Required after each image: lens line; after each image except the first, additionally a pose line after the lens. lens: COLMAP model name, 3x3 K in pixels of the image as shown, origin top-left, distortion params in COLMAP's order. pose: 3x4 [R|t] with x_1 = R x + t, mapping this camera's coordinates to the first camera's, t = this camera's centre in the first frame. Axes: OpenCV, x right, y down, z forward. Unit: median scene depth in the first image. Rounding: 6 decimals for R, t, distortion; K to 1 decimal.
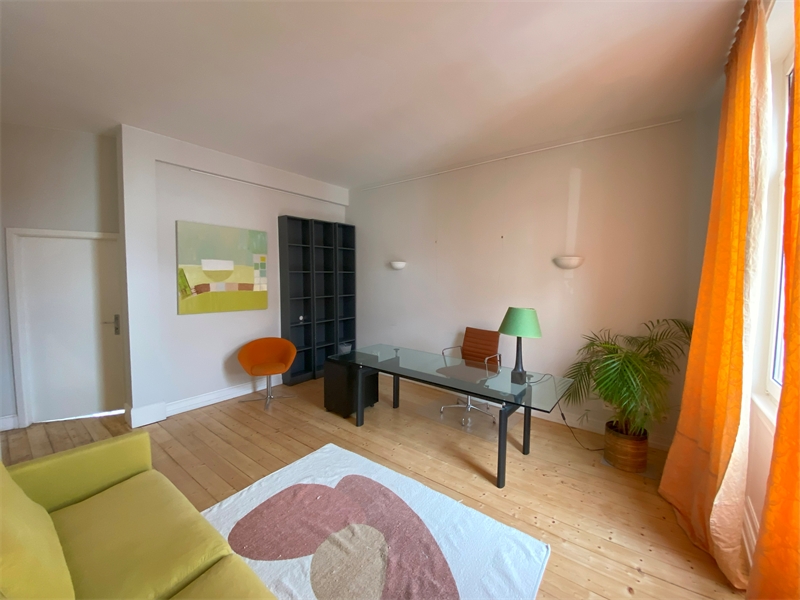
lens RADIAL K [[323.1, 0, 401.9], [0, 323.1, 297.5], [0, 0, 1]] dist [0.023735, -0.020570]
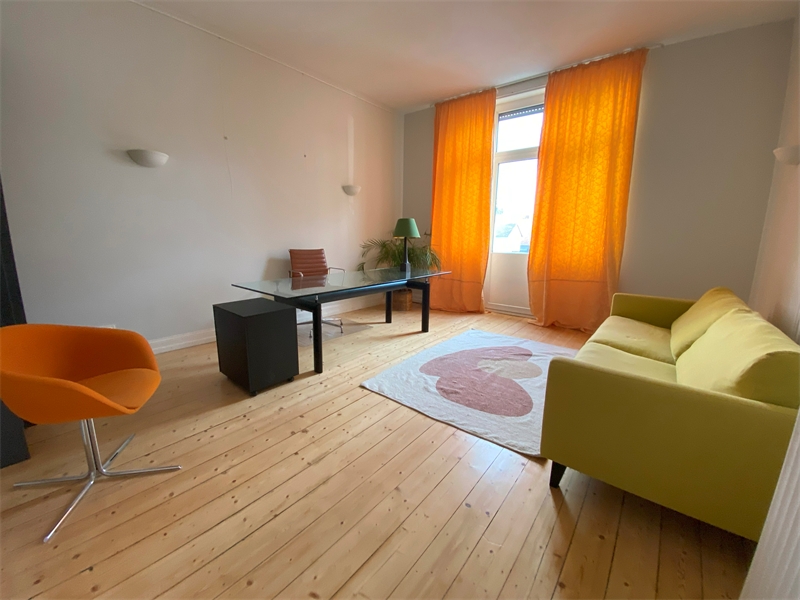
lens RADIAL K [[323.1, 0, 401.9], [0, 323.1, 297.5], [0, 0, 1]] dist [0.023735, -0.020570]
pose [[0.009200, -0.187538, 0.982214, -1.157846], [0.065554, 0.980256, 0.186550, 0.118445], [-0.997807, 0.062672, 0.021312, 1.043177]]
